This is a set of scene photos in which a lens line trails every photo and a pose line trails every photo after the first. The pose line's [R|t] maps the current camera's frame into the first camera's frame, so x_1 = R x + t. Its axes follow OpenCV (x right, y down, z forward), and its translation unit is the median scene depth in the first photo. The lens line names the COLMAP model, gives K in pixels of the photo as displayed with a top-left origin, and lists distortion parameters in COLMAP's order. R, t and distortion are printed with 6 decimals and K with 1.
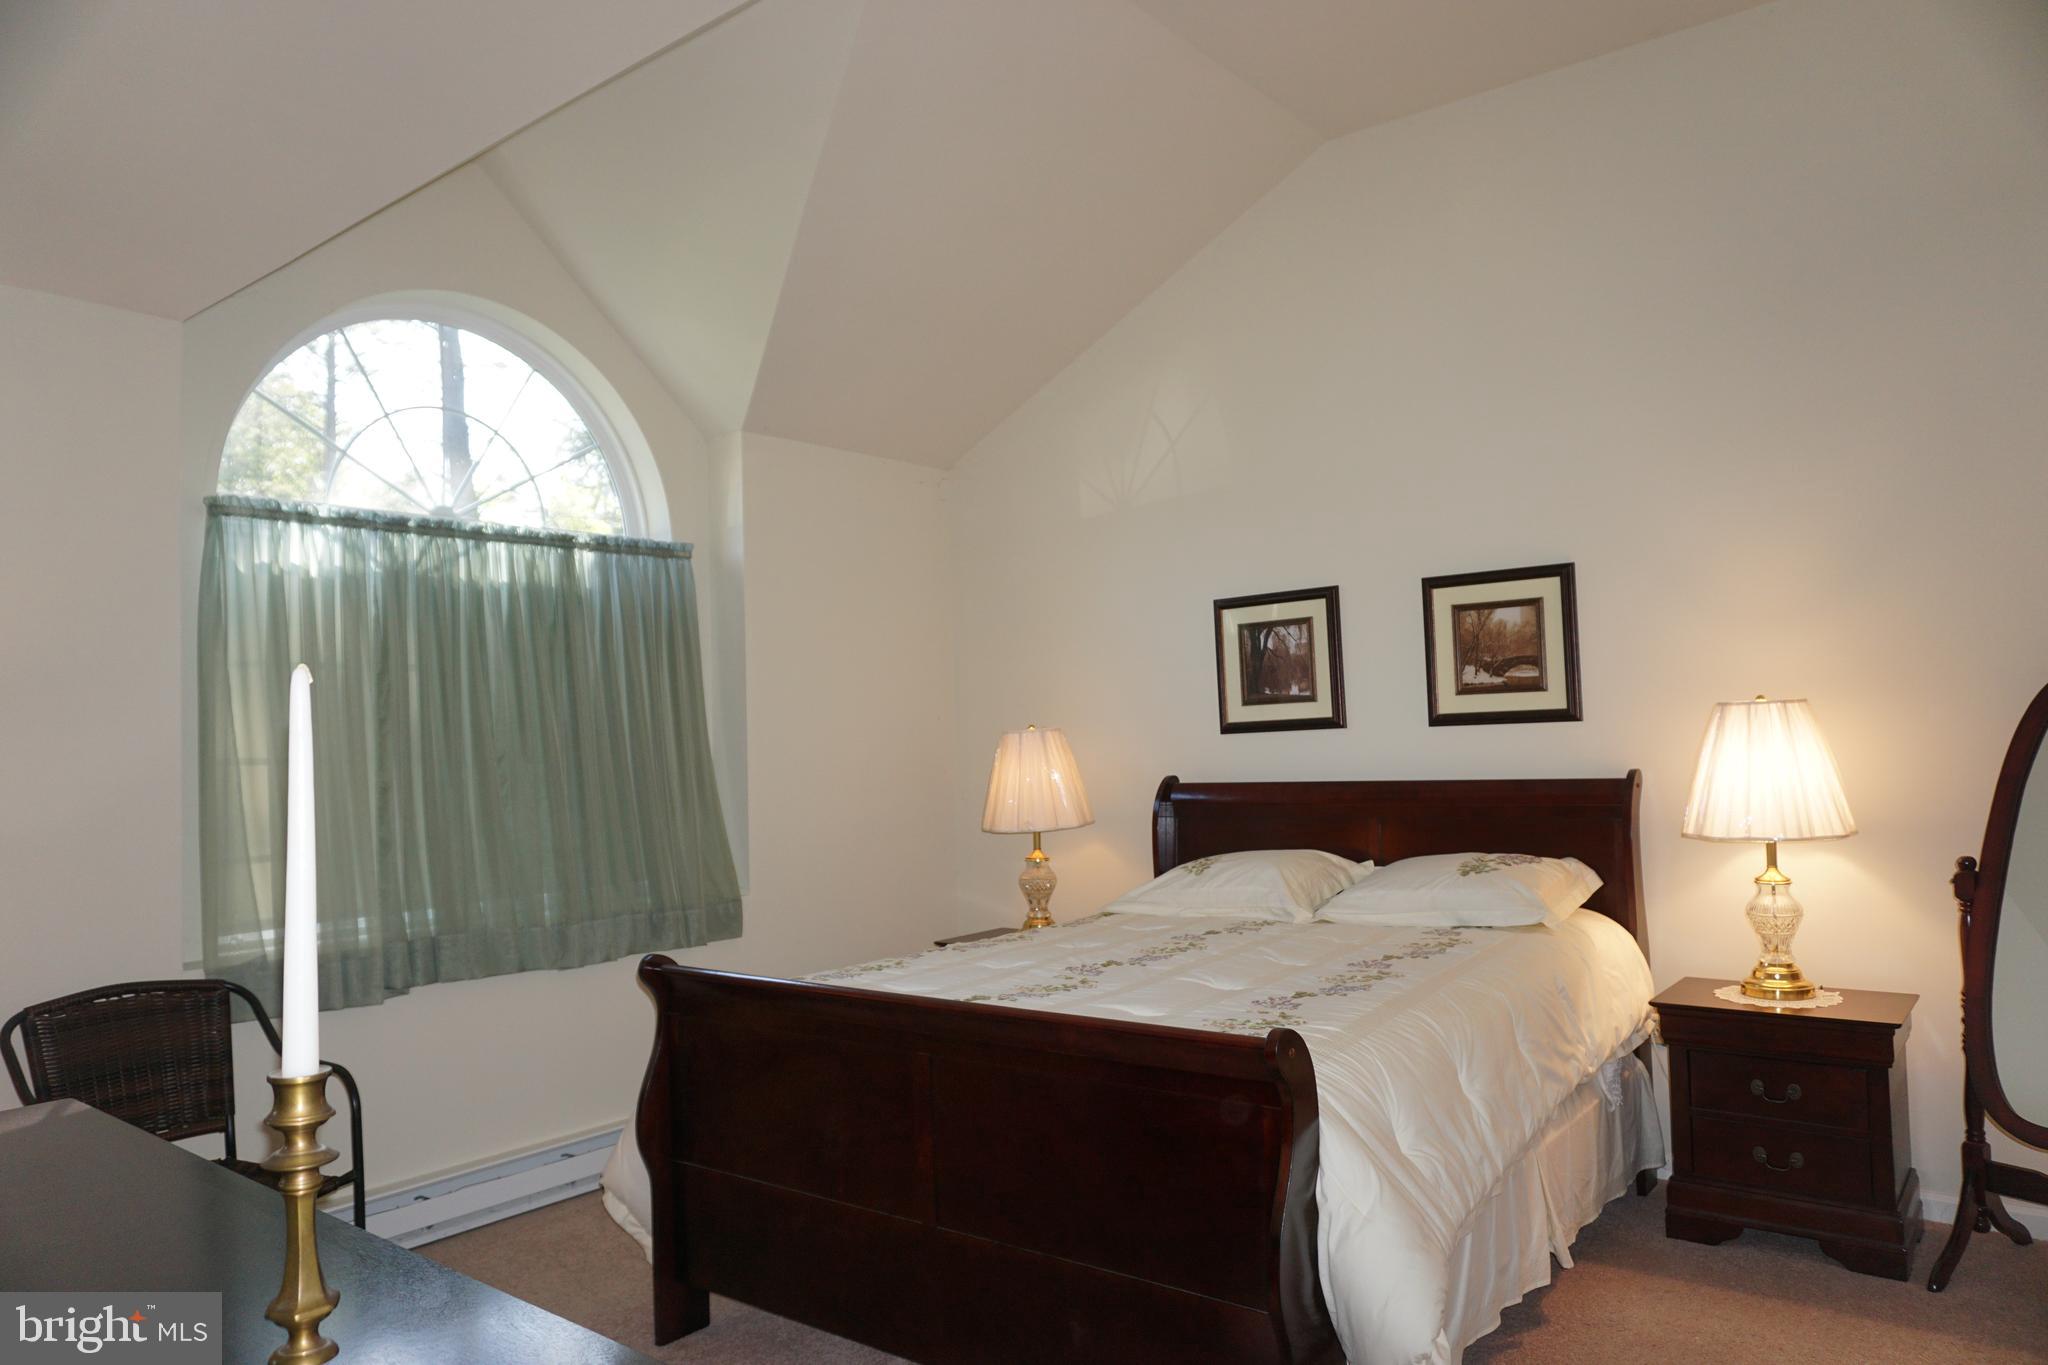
lens RADIAL K [[1367.5, 0, 1021.2], [0, 1367.5, 688.4], [0, 0, 1]] dist [-0.051222, 0.046919]
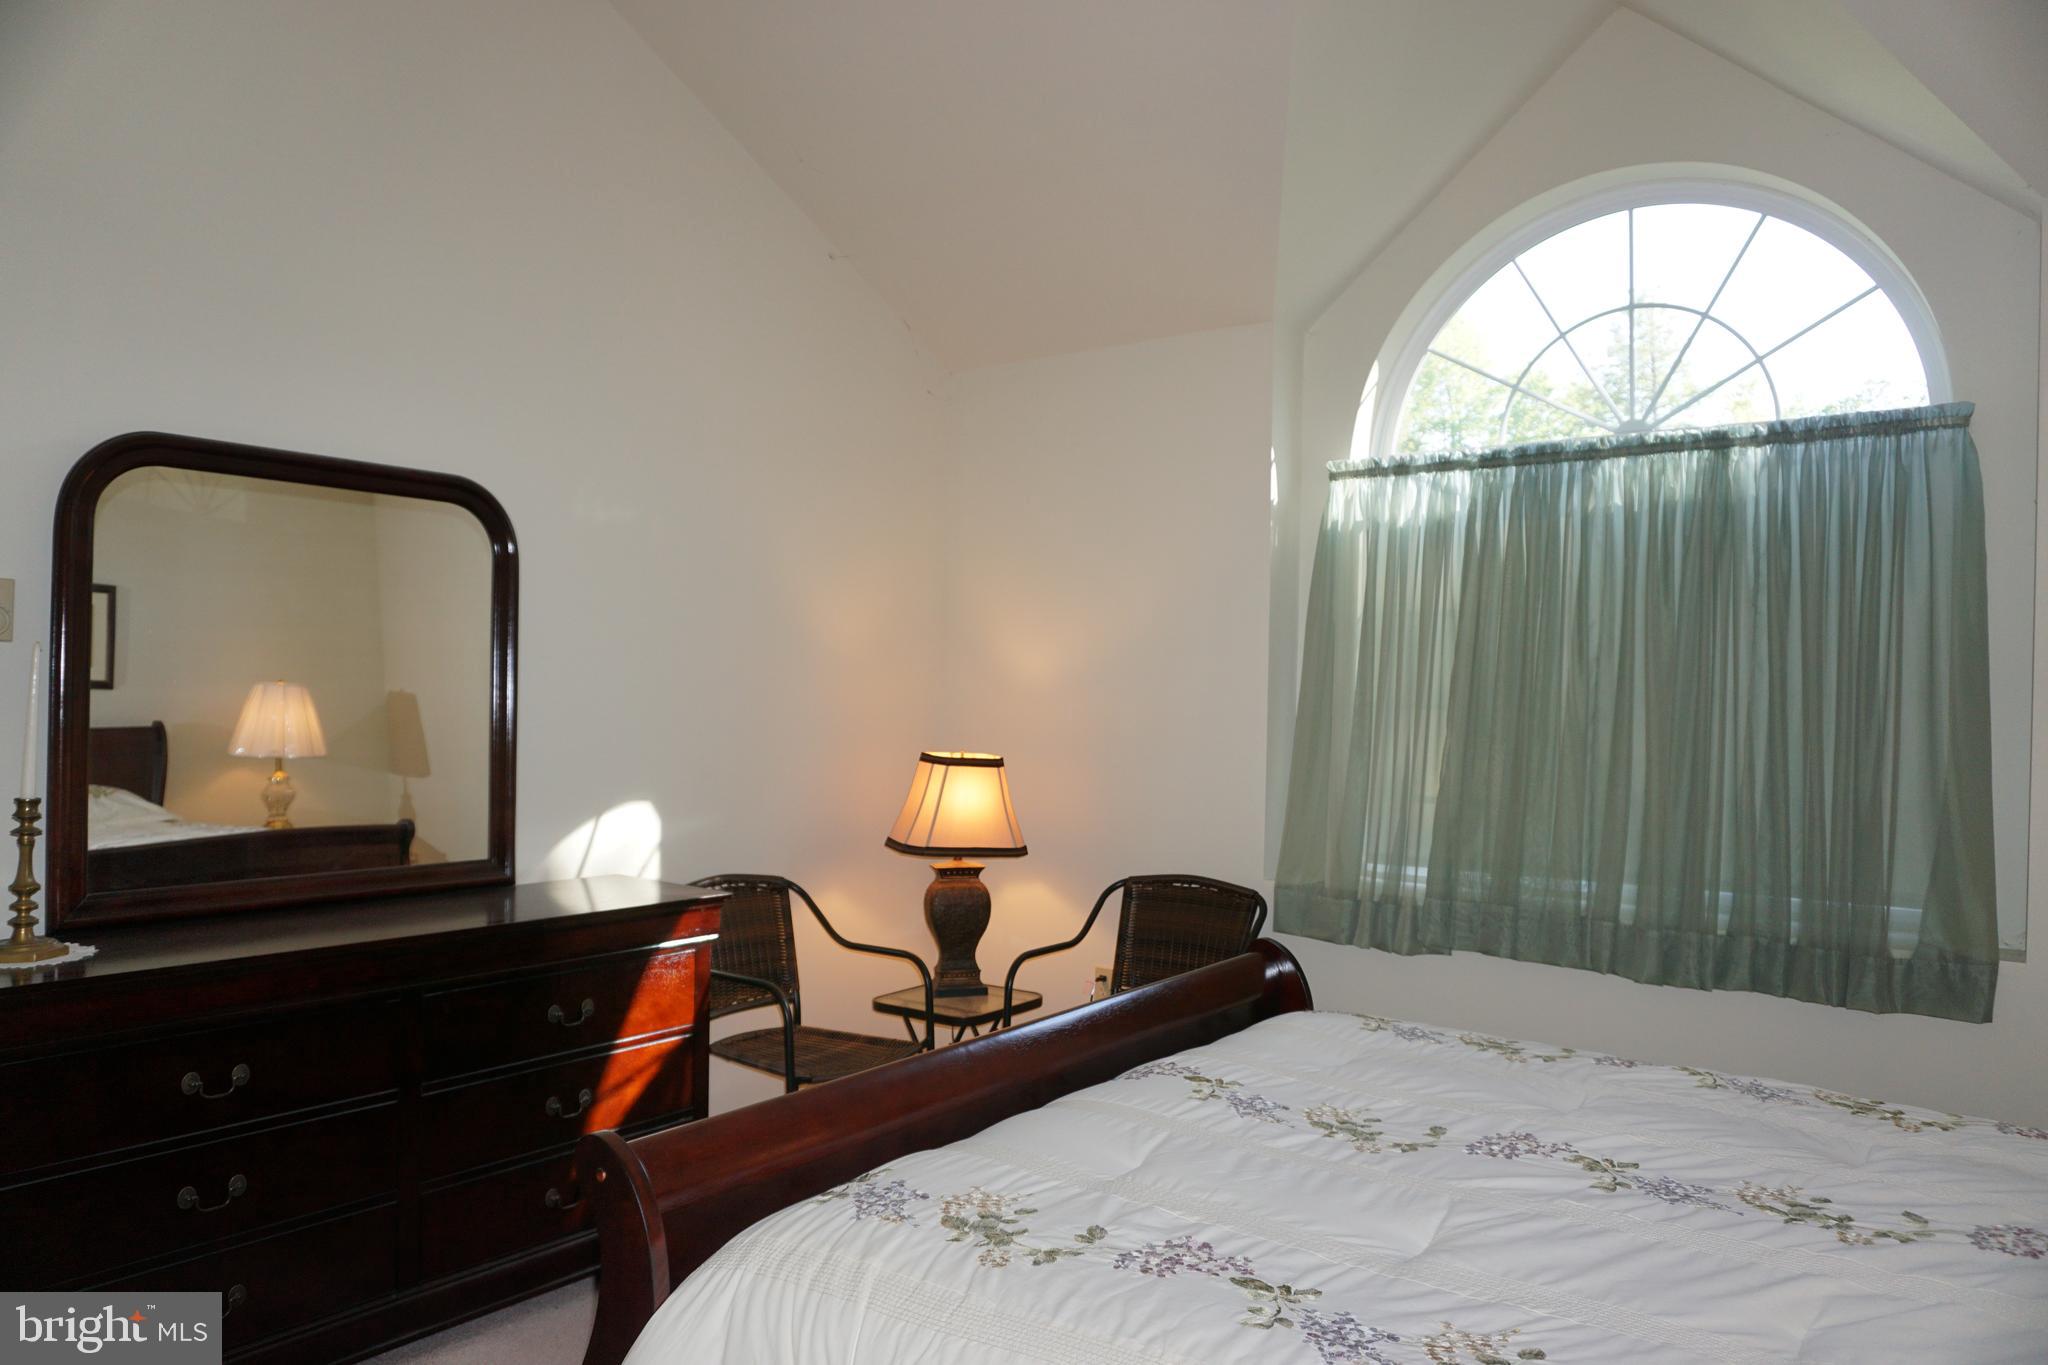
lens RADIAL K [[1367.5, 0, 1021.2], [0, 1367.5, 688.4], [0, 0, 1]] dist [-0.051222, 0.046919]
pose [[0.017262, 0.031645, -0.999350, 0.433418], [0.014299, 0.999389, 0.031893, 0.002185], [0.999749, -0.014840, 0.016799, 0.601326]]
